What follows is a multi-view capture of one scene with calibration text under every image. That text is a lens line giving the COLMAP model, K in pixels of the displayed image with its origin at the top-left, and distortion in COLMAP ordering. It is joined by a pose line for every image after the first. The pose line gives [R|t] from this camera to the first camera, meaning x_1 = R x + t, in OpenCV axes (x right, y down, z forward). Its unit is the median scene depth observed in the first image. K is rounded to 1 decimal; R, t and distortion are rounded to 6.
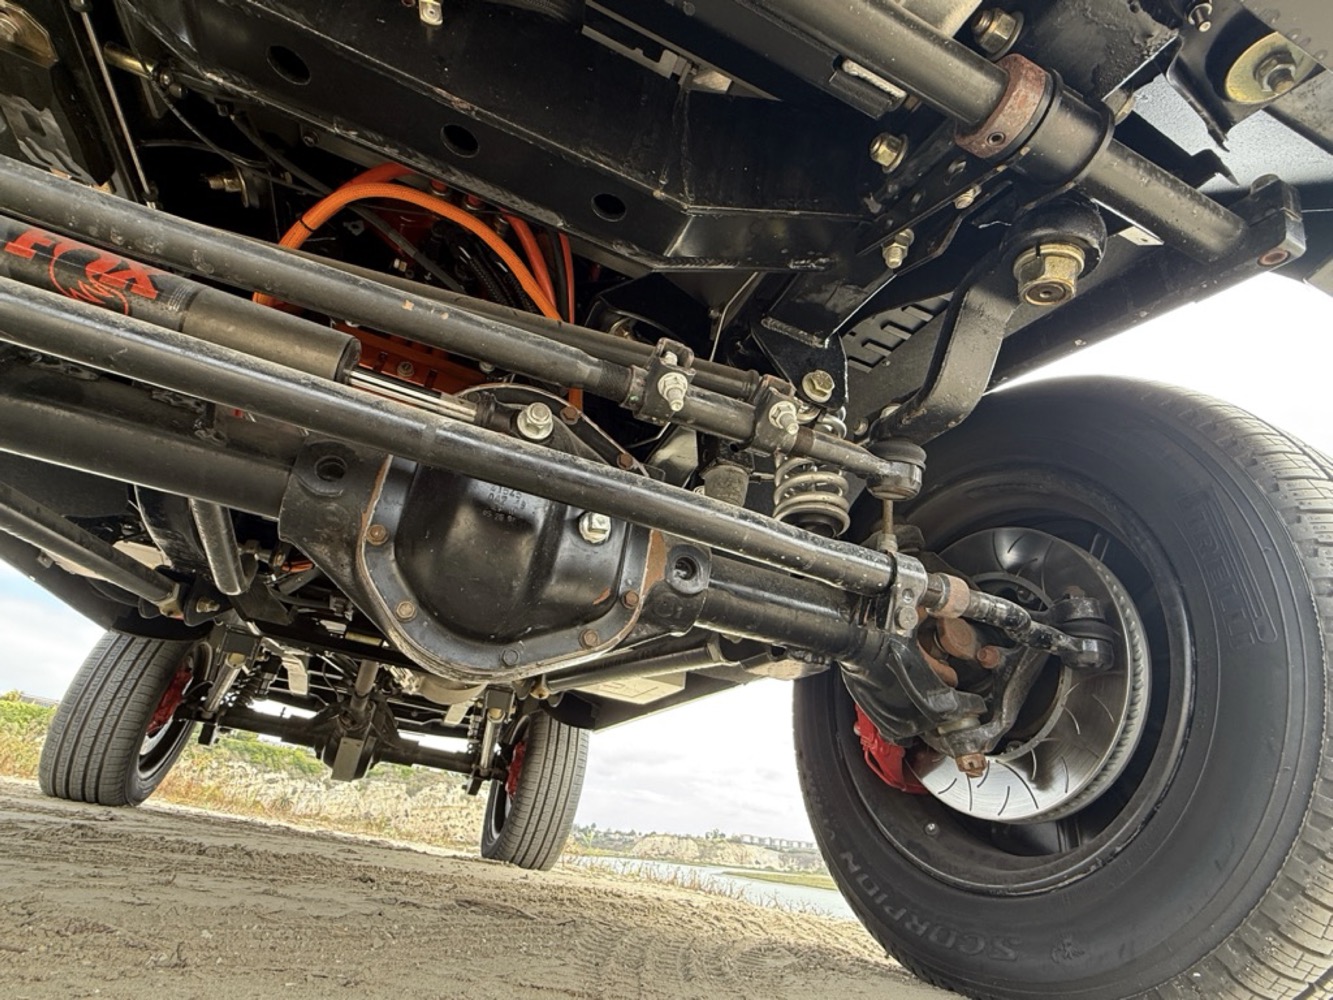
lens RADIAL K [[655.7, 0, 662.8], [0, 655.7, 503.2], [0, 0, 1]] dist [0.000240, -0.000132]
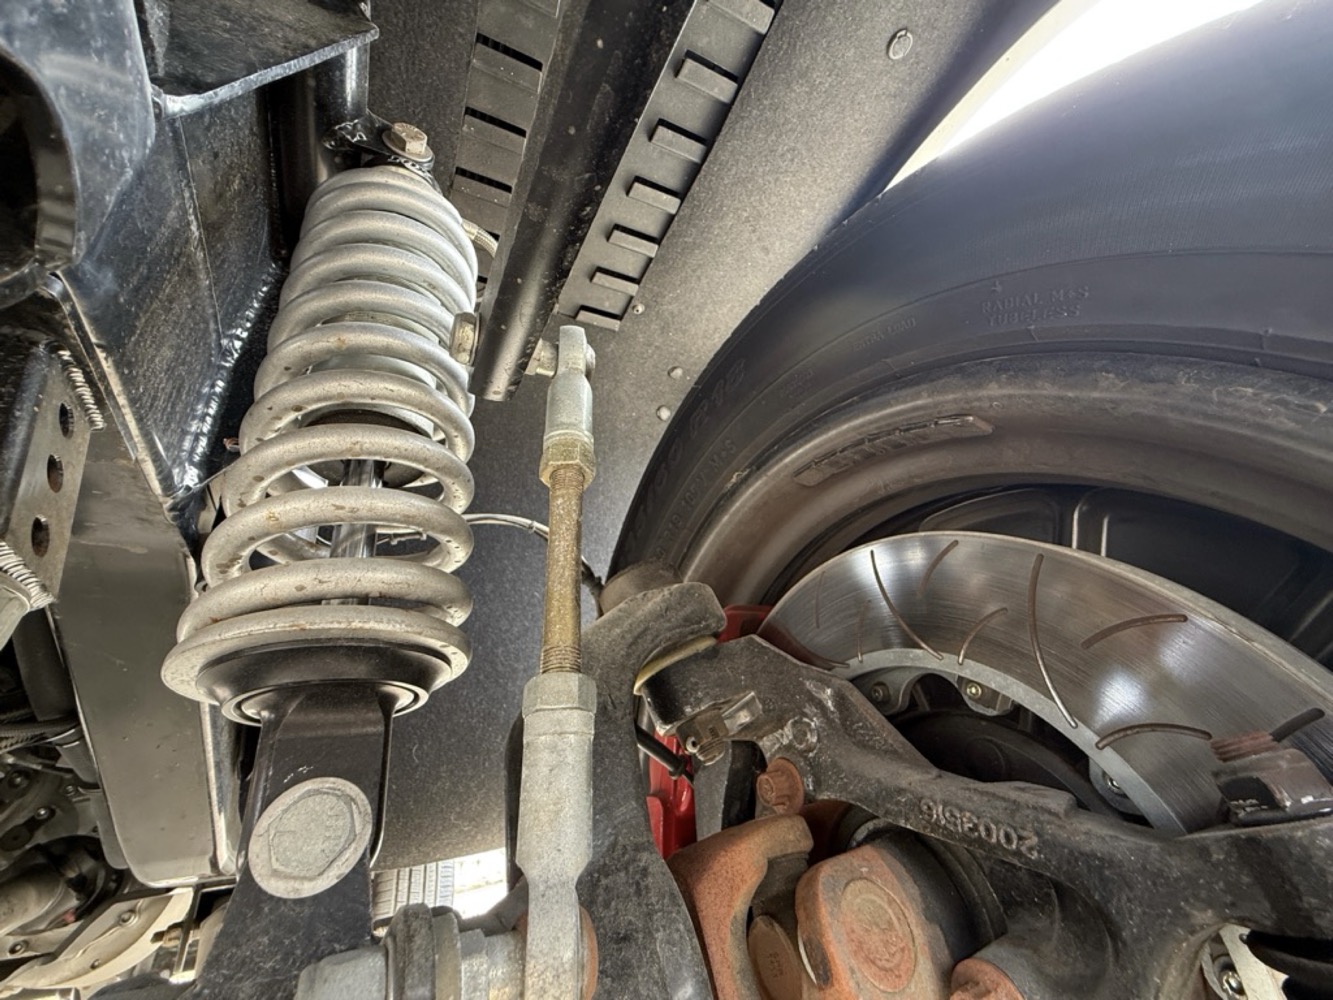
lens RADIAL K [[540.6, 0, 666.5], [0, 540.6, 500.0], [0, 0, 1]] dist [-0.000281, 0.000493]
pose [[0.962177, -0.202314, 0.182442, 0.245789], [0.214917, 0.975248, -0.051973, 0.000087], [-0.167411, 0.089217, 0.981842, 0.524693]]
